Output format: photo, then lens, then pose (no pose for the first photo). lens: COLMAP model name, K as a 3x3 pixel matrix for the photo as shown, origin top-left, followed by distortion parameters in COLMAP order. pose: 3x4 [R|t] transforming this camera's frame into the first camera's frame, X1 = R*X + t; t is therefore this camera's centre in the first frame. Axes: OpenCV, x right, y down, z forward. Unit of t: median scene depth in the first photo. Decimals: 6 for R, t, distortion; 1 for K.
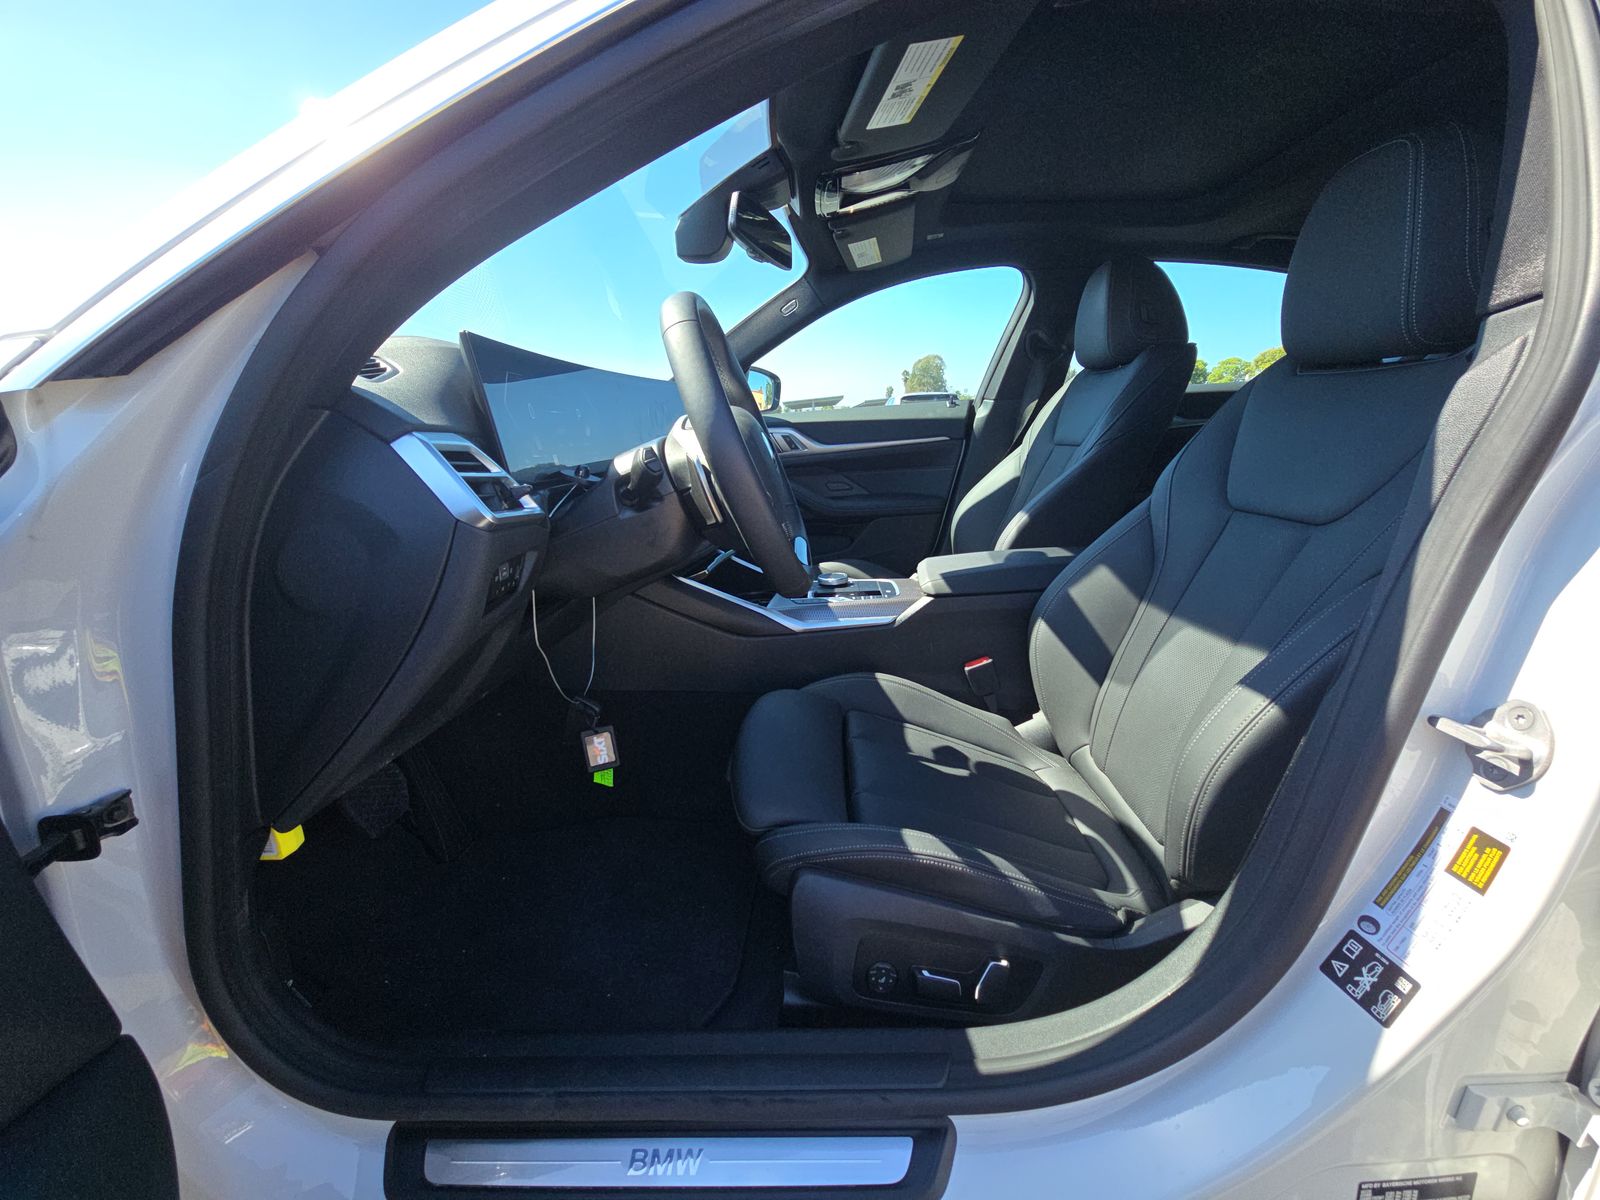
lens RADIAL K [[655.4, 0, 805.7], [0, 655.4, 597.1], [0, 0, 1]] dist [0.008443, -0.007705]
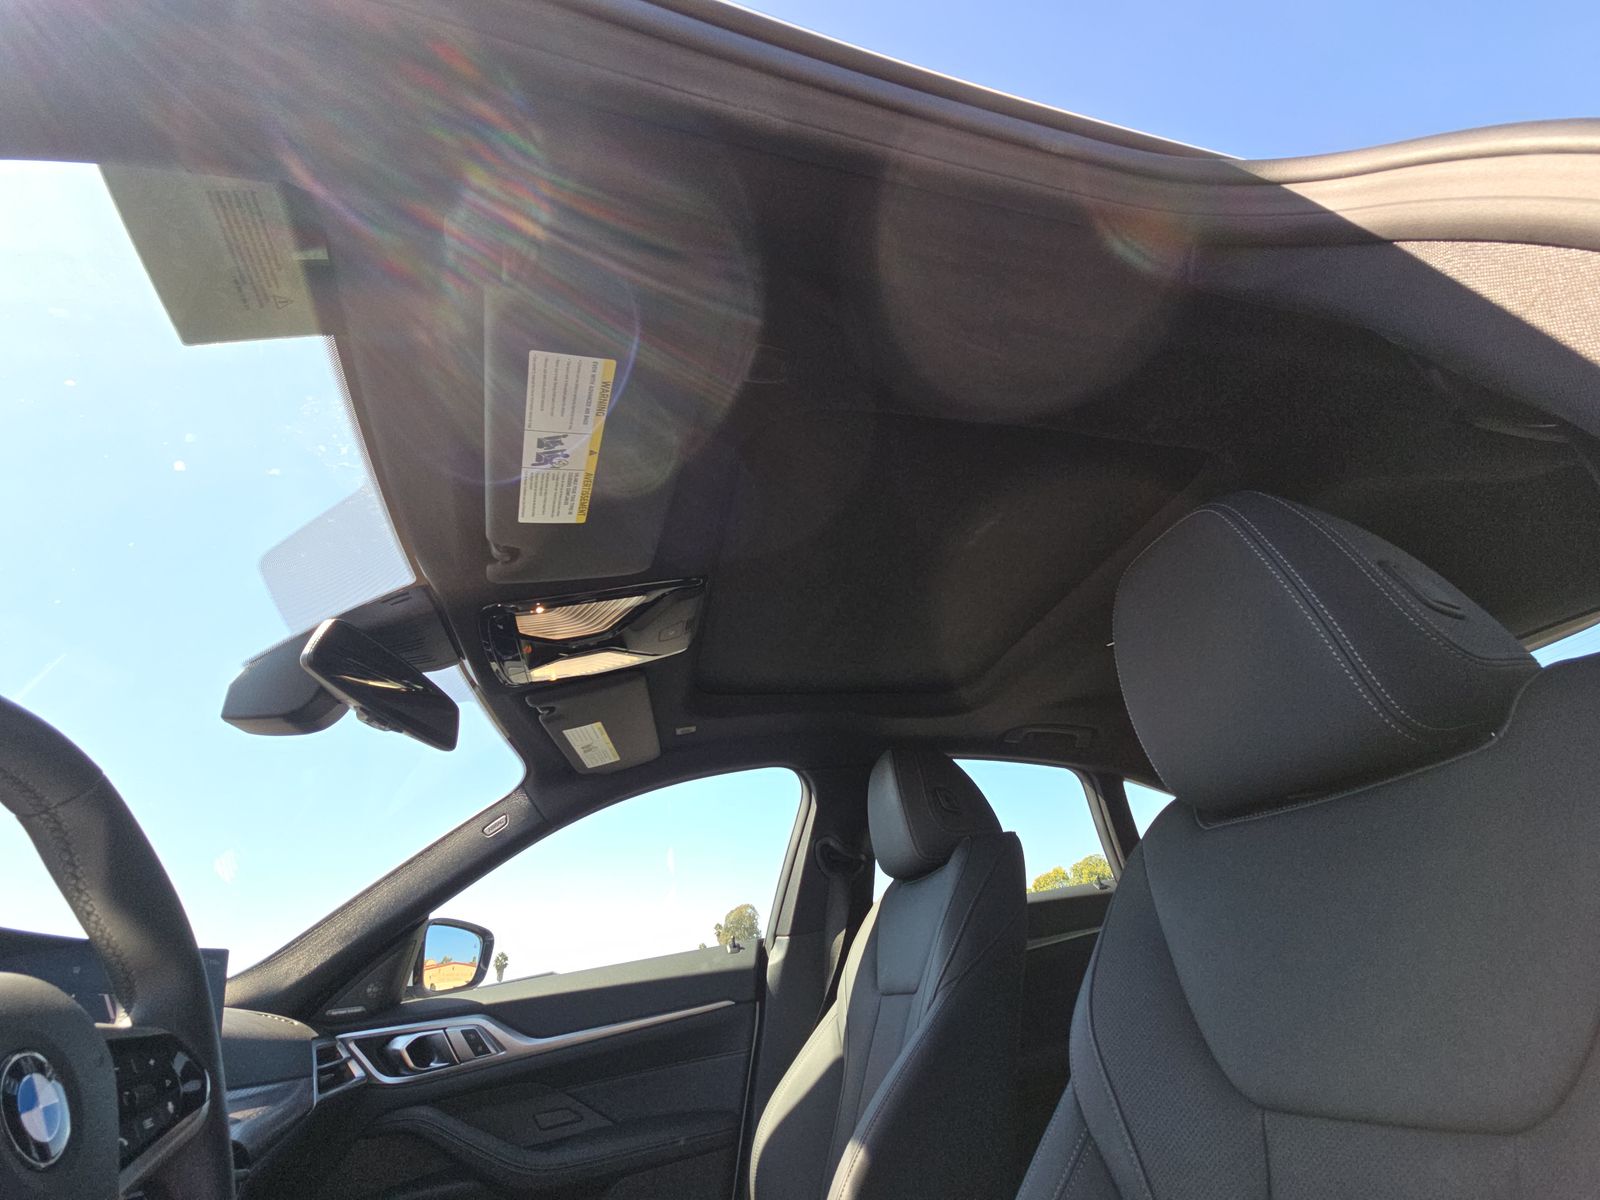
lens RADIAL K [[655.4, 0, 805.7], [0, 655.4, 597.1], [0, 0, 1]] dist [0.008443, -0.007705]
pose [[0.962852, 0.042898, 0.266601, 0.099162], [0.160450, 0.703218, -0.692632, -0.060129], [-0.217191, 0.709679, 0.670212, 0.253965]]
